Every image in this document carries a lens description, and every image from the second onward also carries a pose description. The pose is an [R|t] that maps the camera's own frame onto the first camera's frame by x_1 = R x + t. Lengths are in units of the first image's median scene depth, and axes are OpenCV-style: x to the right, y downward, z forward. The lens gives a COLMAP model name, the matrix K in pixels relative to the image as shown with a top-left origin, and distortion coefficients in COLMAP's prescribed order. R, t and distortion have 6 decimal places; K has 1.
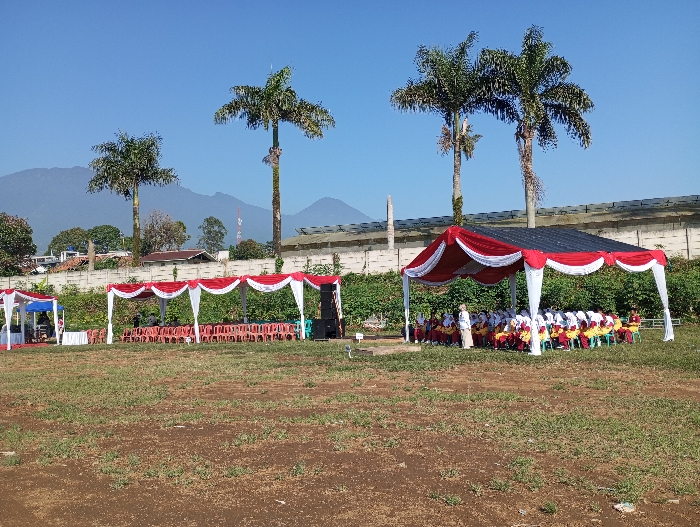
lens RADIAL K [[575.4, 0, 354.1], [0, 575.4, 261.2], [0, 0, 1]] dist [0.053250, -0.056284]
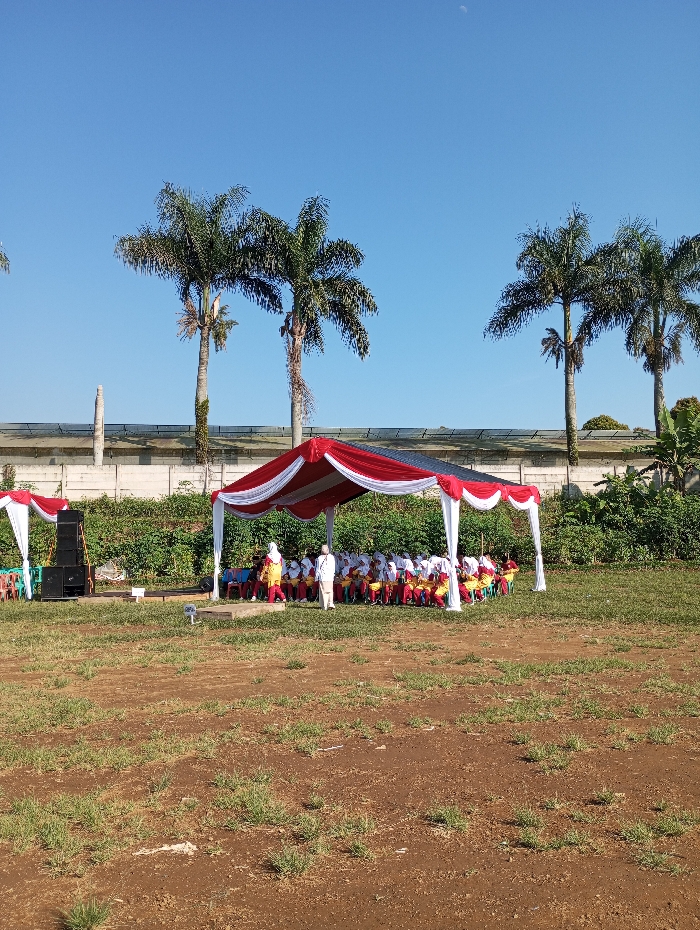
lens RADIAL K [[764.5, 0, 353.2], [0, 764.5, 473.5], [0, 0, 1]] dist [0.053250, -0.056284]
pose [[0.865587, 0.063239, 0.496749, -0.138602], [-0.051016, 0.997969, -0.038151, 0.009259], [-0.498153, 0.007681, 0.867055, 0.066316]]
